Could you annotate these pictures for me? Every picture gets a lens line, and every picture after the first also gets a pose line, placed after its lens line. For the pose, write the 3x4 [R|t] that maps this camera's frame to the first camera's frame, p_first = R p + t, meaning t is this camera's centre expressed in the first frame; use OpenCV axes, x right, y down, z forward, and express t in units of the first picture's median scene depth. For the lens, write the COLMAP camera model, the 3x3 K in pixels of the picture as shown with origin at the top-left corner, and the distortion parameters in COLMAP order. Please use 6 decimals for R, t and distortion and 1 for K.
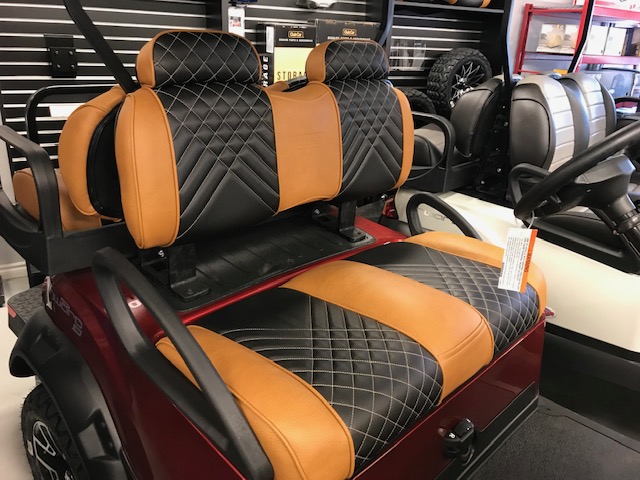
lens RADIAL K [[521.4, 0, 318.9], [0, 521.4, 244.4], [0, 0, 1]] dist [-0.012562, -0.045791]
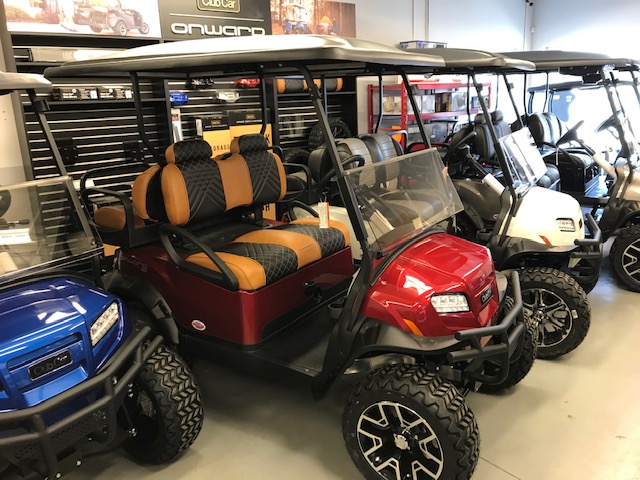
lens RADIAL K [[521.4, 0, 320.8], [0, 521.4, 240.0], [0, 0, 1]] dist [-0.012562, -0.045791]
pose [[0.981542, -0.119699, 0.149158, -0.017207], [0.135965, 0.985231, -0.104080, 0.239361], [-0.134497, 0.122439, 0.983321, -0.864559]]
